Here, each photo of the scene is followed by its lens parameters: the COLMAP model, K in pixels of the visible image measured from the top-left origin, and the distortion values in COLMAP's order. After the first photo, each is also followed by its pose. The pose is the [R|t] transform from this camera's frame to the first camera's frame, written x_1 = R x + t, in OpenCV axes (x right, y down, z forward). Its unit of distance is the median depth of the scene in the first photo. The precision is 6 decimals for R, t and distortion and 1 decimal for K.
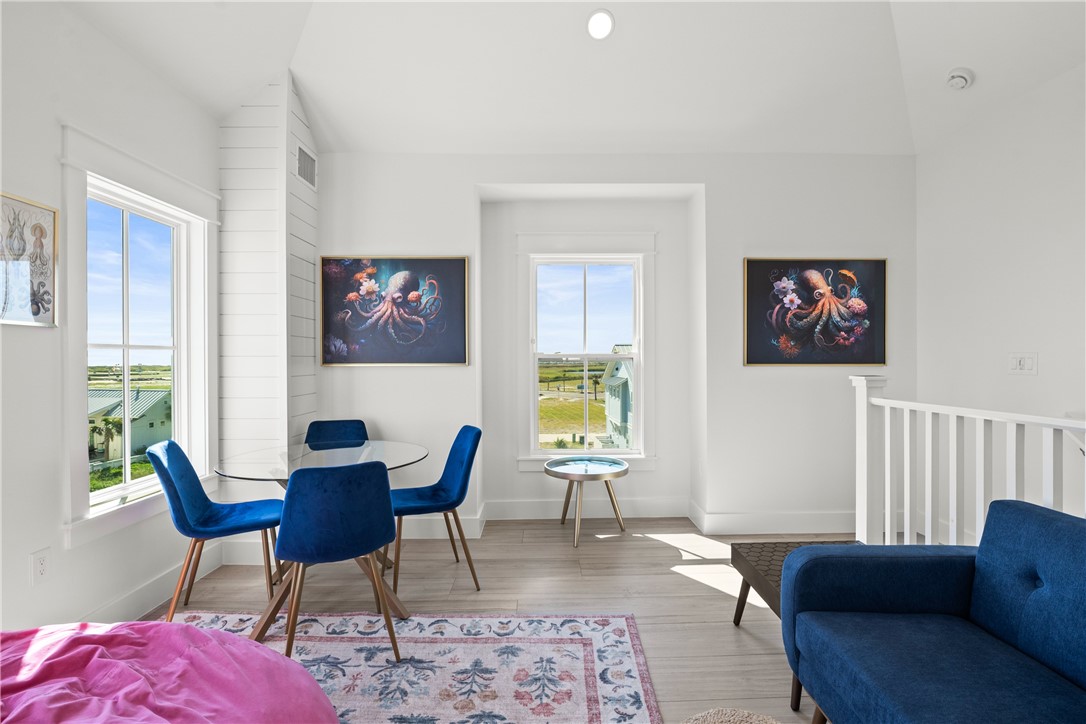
lens RADIAL K [[499.8, 0, 551.2], [0, 499.8, 362.6], [0, 0, 1]] dist [0.000416, 0.000030]
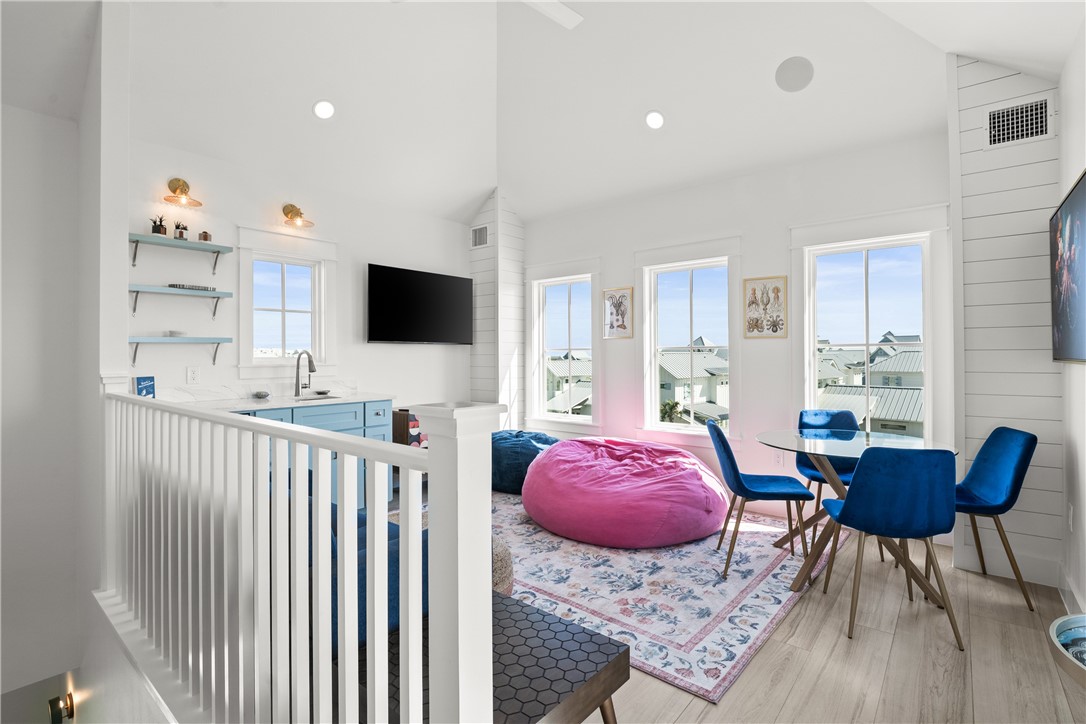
lens RADIAL K [[499.8, 0, 548.2], [0, 499.8, 358.5], [0, 0, 1]] dist [0.000416, 0.000030]
pose [[-0.648420, 0.003067, -0.761277, 0.981669], [0.004891, 0.999988, -0.000138, 0.004828], [0.761267, -0.003813, -0.648427, 1.450360]]
